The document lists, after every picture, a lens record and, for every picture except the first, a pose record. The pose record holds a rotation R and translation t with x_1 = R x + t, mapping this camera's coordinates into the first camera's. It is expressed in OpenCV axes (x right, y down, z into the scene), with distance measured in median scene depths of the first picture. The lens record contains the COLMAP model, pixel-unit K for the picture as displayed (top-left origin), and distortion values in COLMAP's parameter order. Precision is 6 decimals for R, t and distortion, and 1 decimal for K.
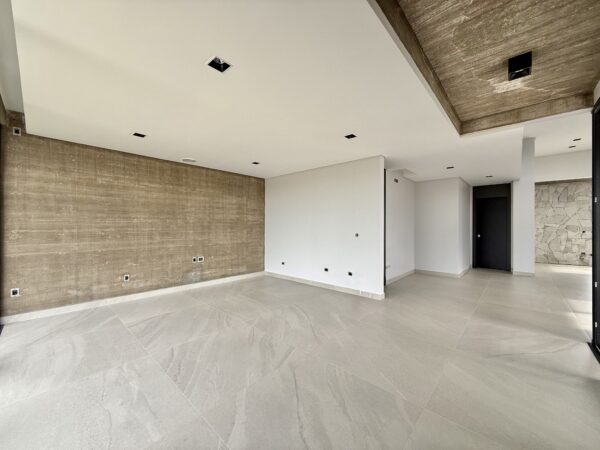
lens RADIAL K [[236.9, 0, 300.0], [0, 236.9, 225.0], [0, 0, 1]] dist [-0.001924, -0.000035]
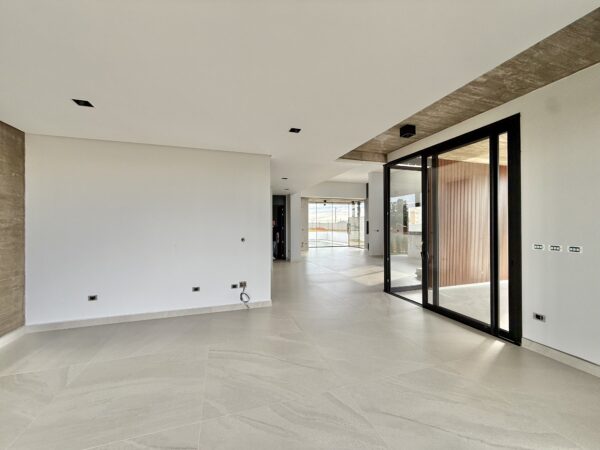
lens RADIAL K [[236.9, 0, 300.0], [0, 236.9, 225.0], [0, 0, 1]] dist [-0.001924, -0.000035]
pose [[0.494143, -0.001441, 0.869379, -0.435359], [0.001929, 0.999998, 0.000561, -0.012138], [-0.869379, 0.001400, 0.494145, 0.421903]]
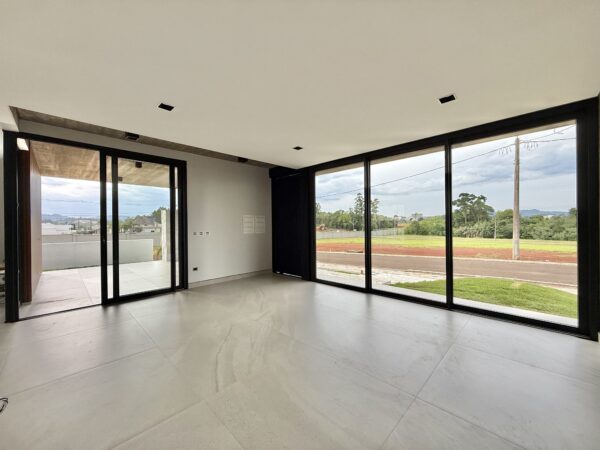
lens RADIAL K [[236.9, 0, 300.0], [0, 236.9, 225.0], [0, 0, 1]] dist [-0.001924, -0.000035]
pose [[-0.999377, 0.011780, 0.033265, -0.184548], [0.011466, 0.999888, -0.009626, 0.019370], [-0.033374, -0.009238, -0.999400, 1.348001]]
